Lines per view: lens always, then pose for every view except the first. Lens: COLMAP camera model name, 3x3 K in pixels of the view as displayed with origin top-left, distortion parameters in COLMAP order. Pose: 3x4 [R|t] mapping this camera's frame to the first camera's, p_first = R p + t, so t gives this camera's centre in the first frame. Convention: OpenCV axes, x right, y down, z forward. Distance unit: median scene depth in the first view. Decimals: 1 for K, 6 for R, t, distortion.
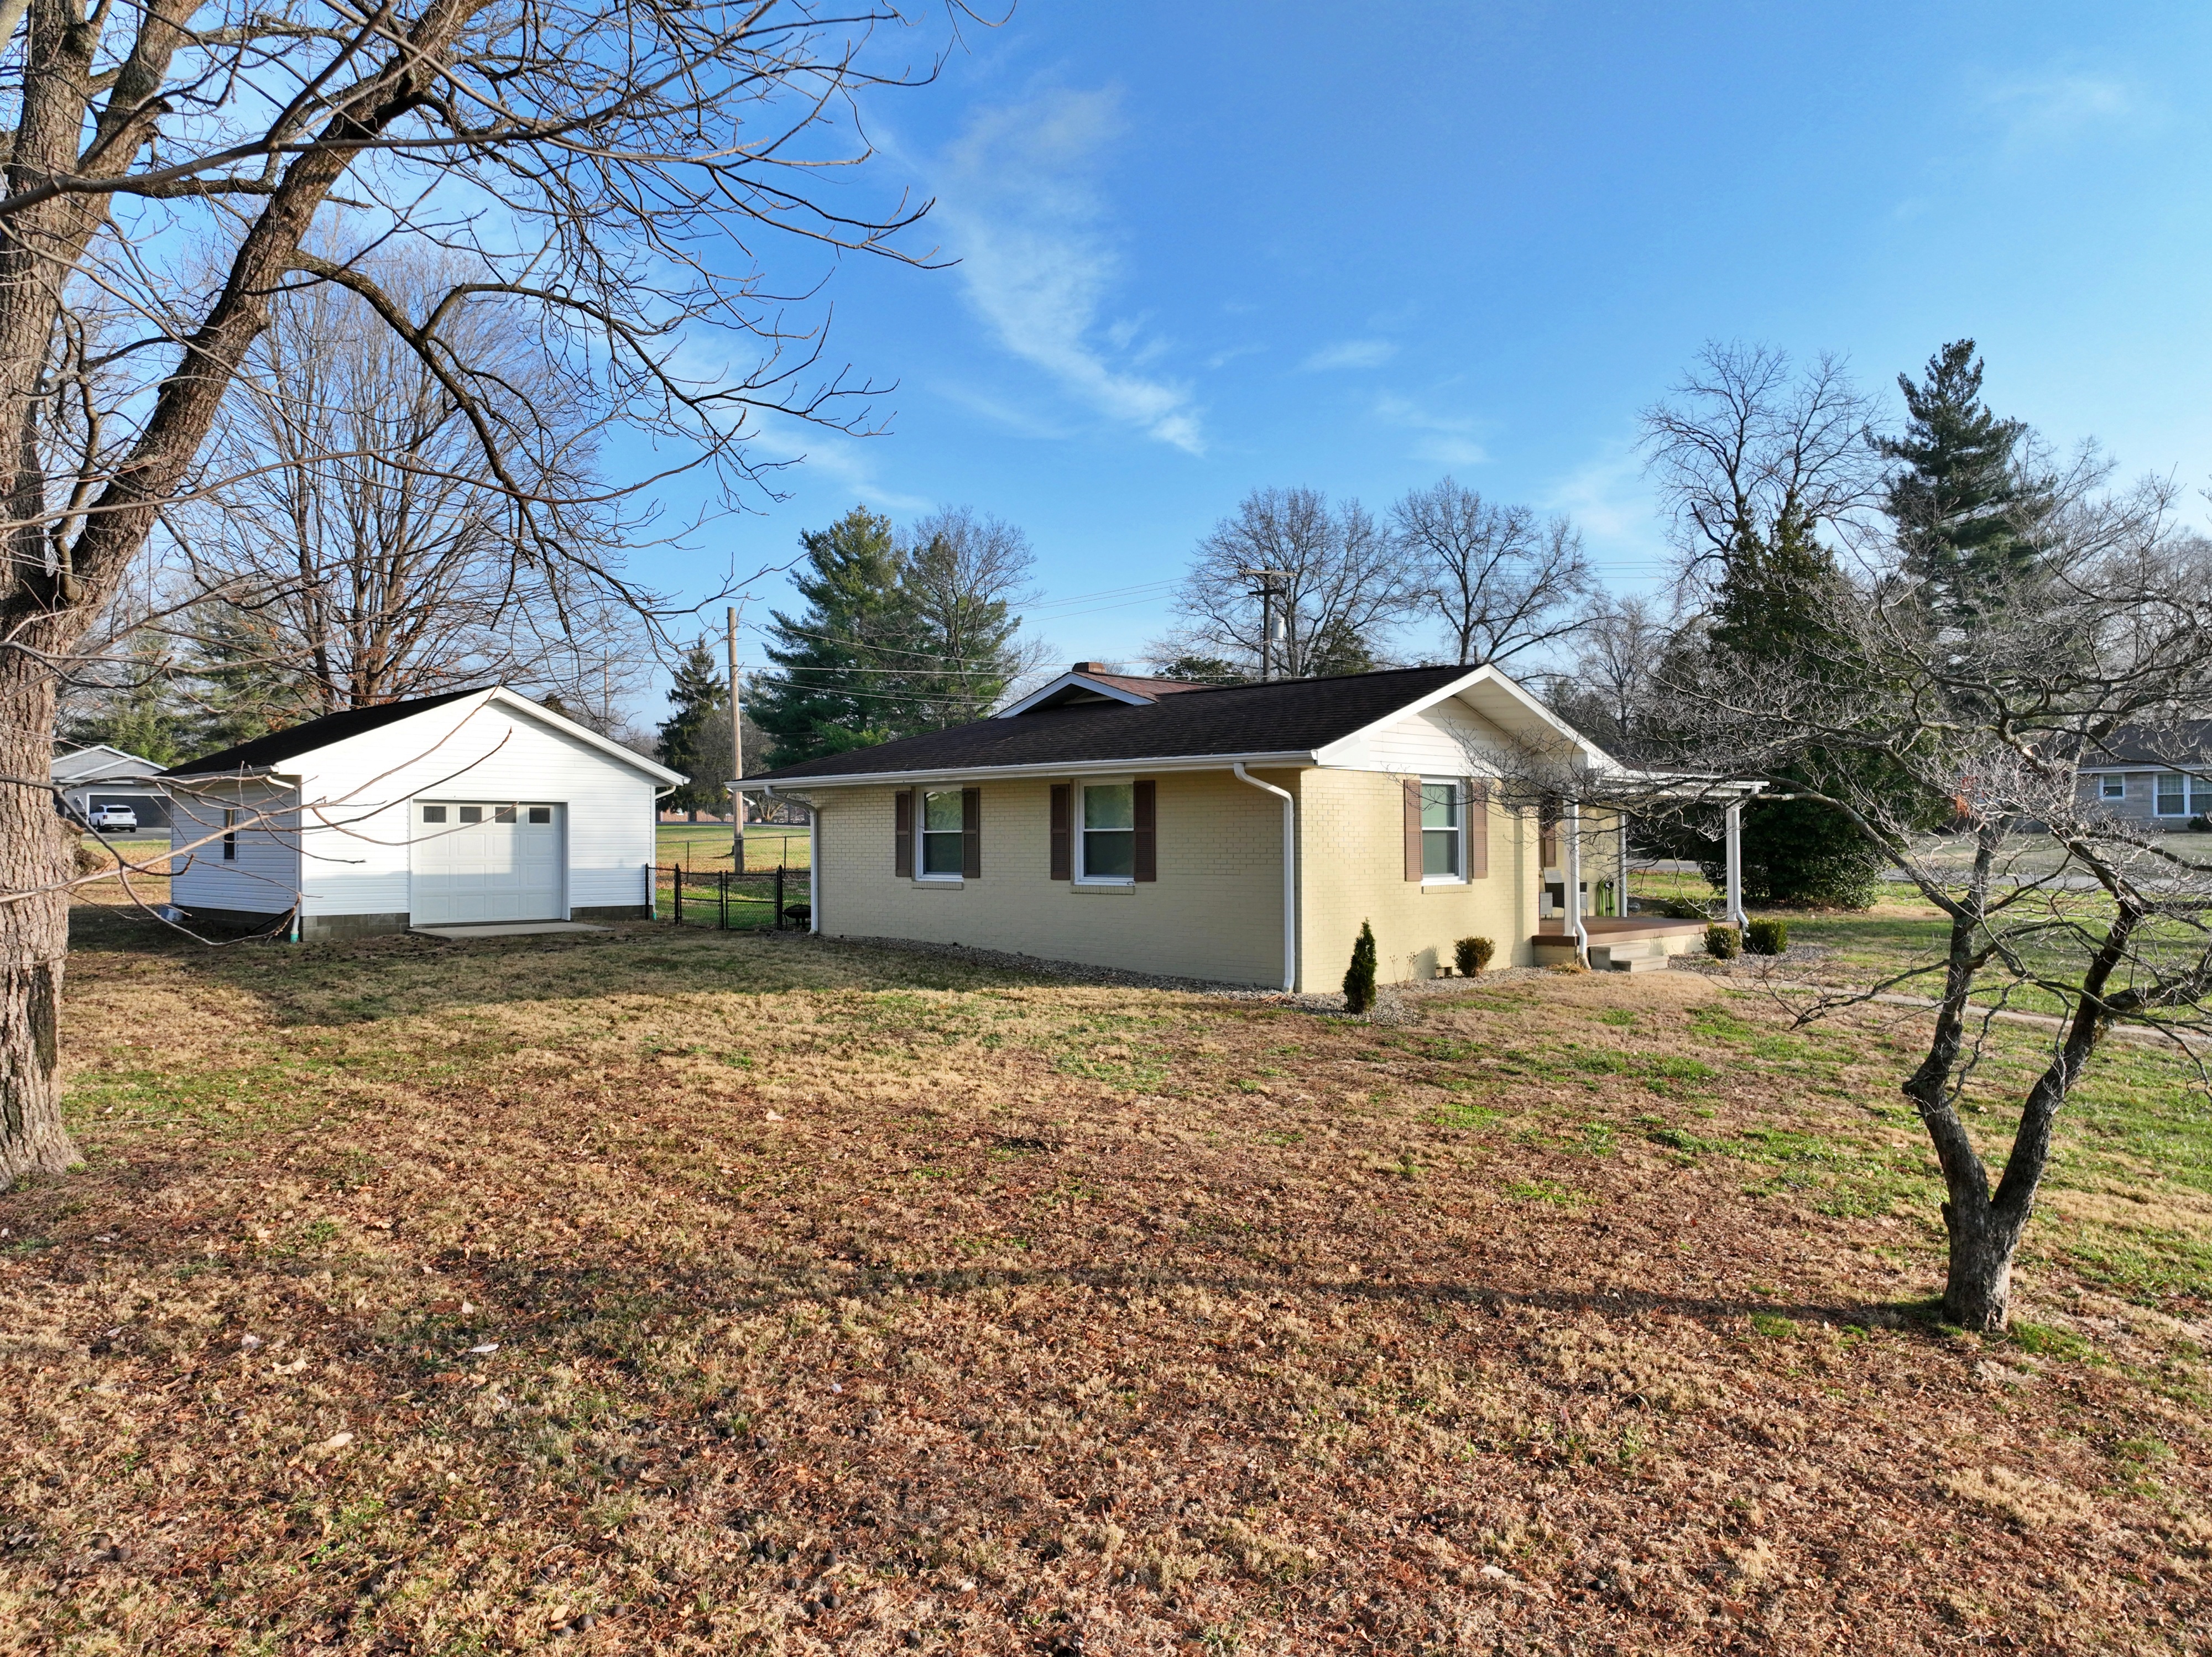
lens RADIAL K [[1562.1, 0, 1091.9], [0, 1562.1, 839.8], [0, 0, 1]] dist [-0.006068, 0.002562]
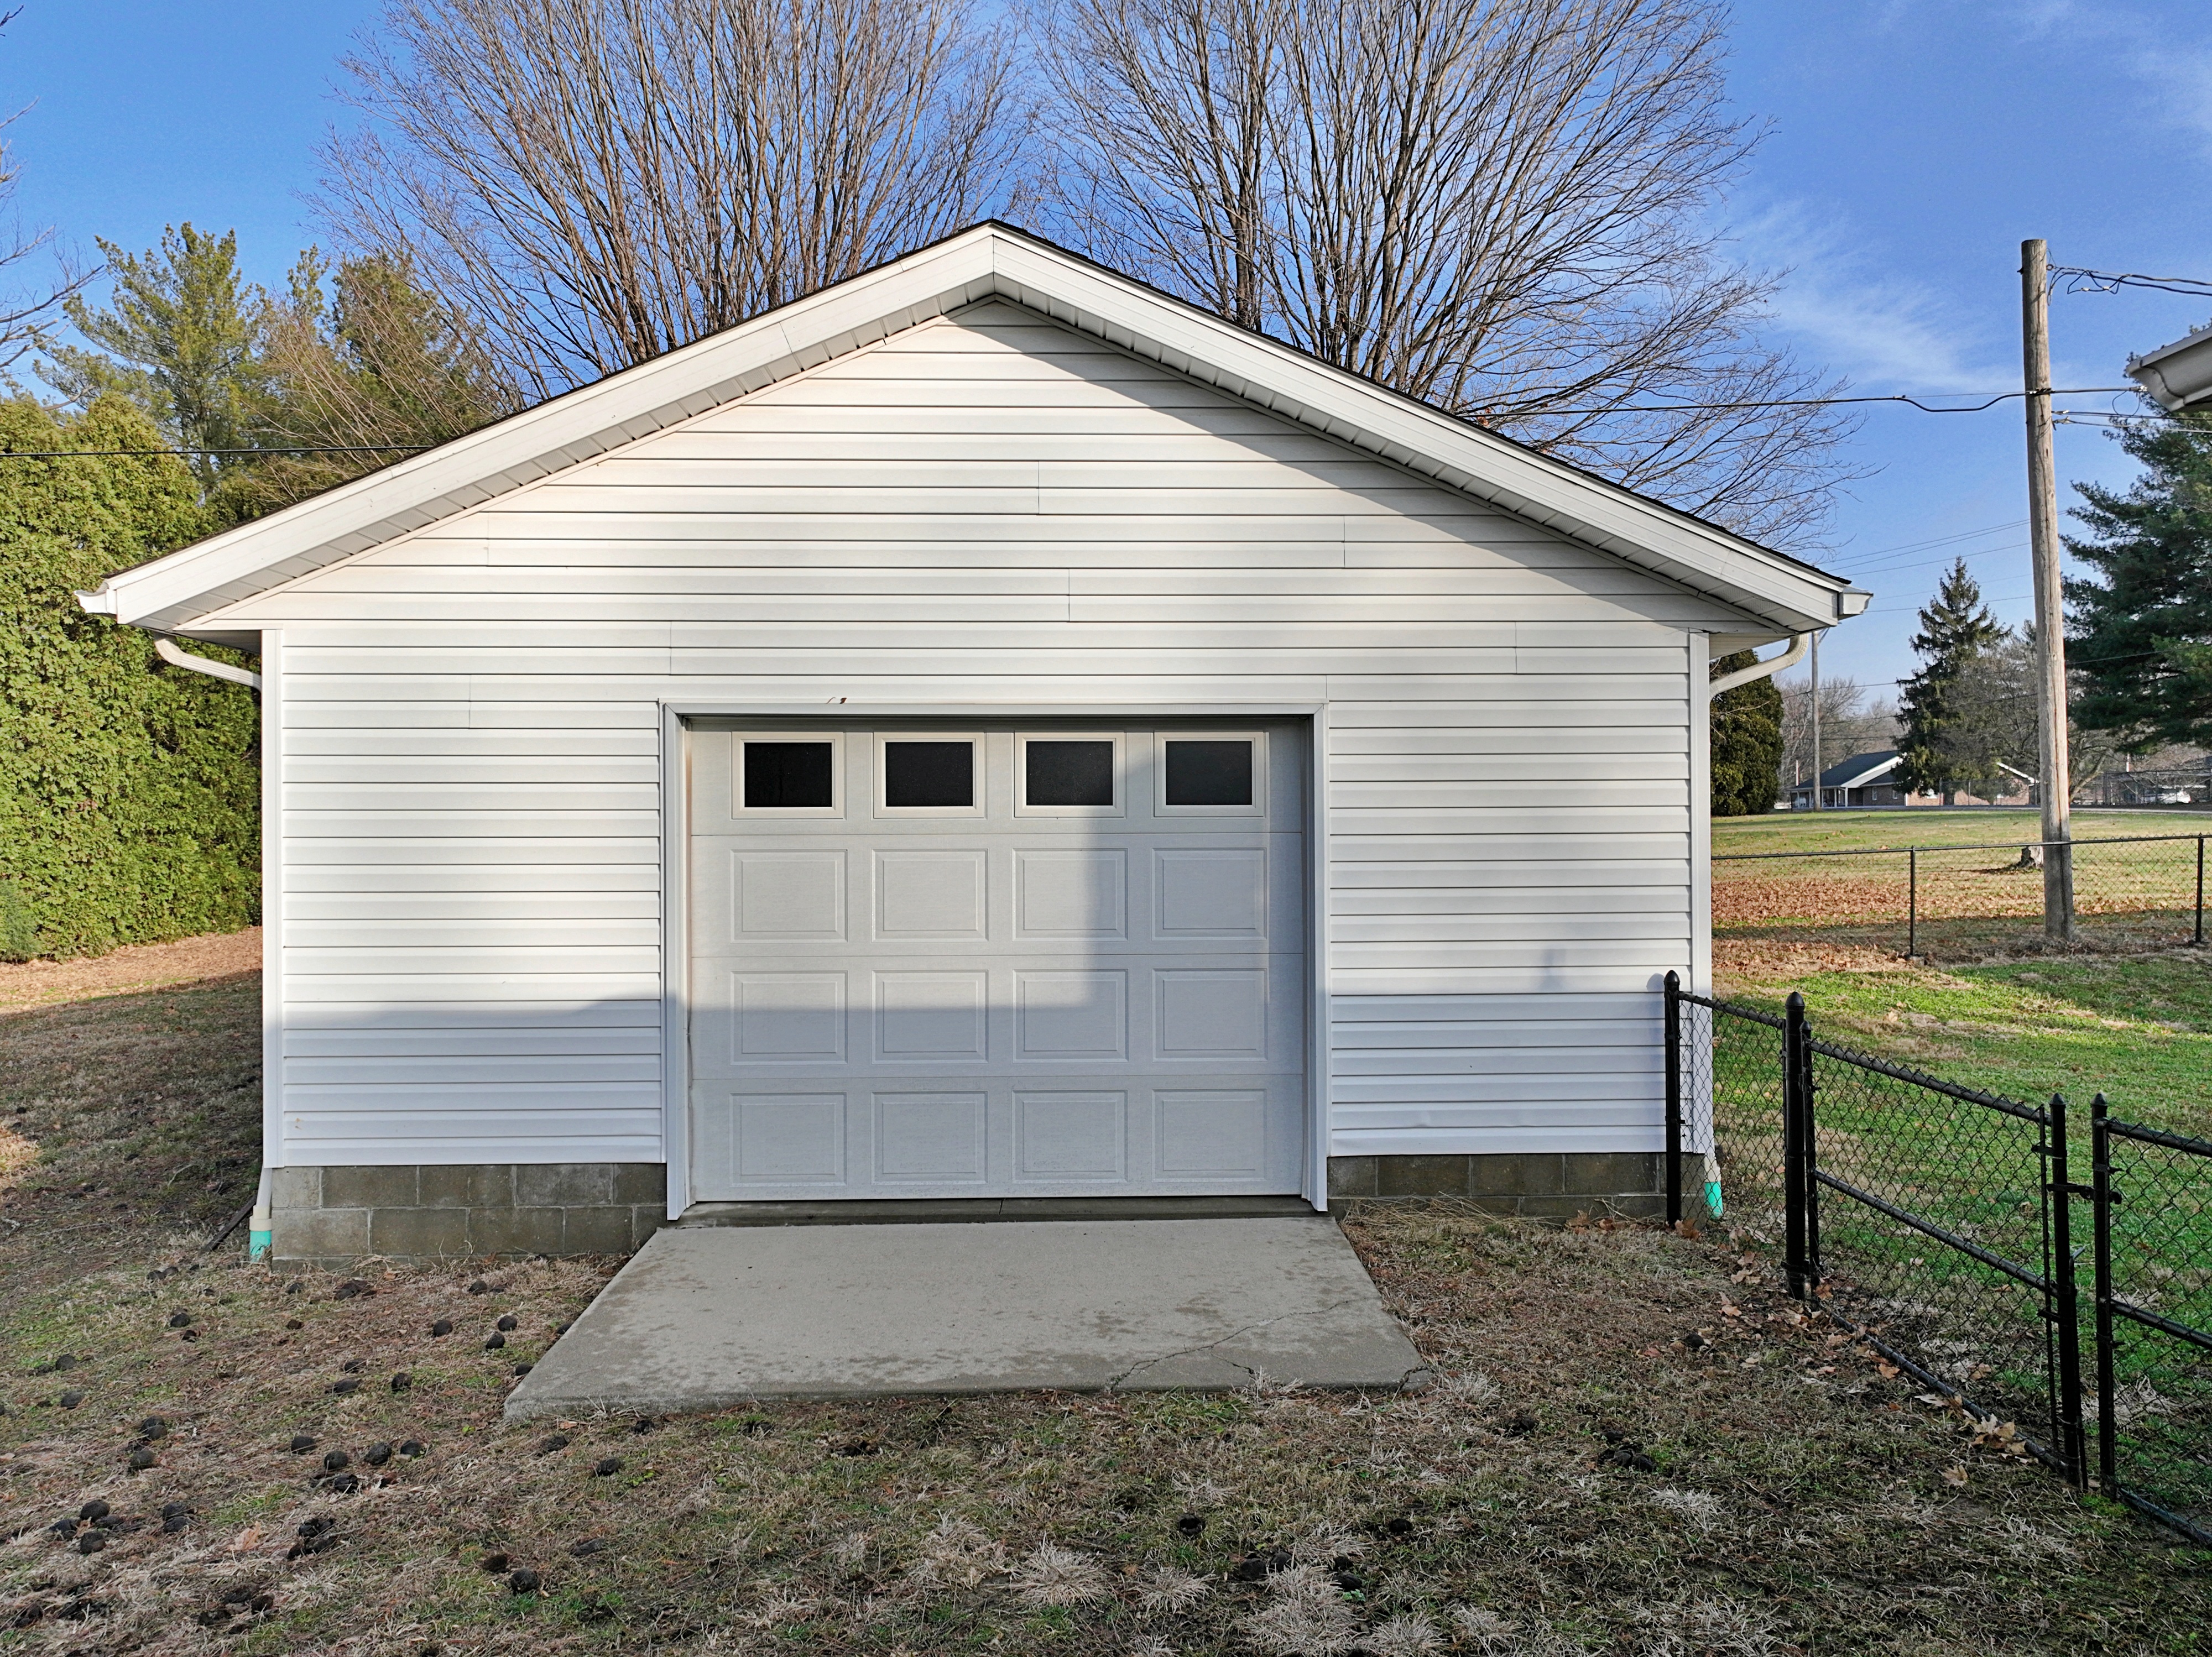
lens RADIAL K [[1562.1, 0, 1082.4], [0, 1562.1, 837.5], [0, 0, 1]] dist [-0.006068, 0.002562]
pose [[0.725615, -0.002553, -0.688096, -0.056196], [0.006616, 0.999973, 0.003267, -0.001777], [0.688069, -0.006923, 0.725613, 0.227190]]
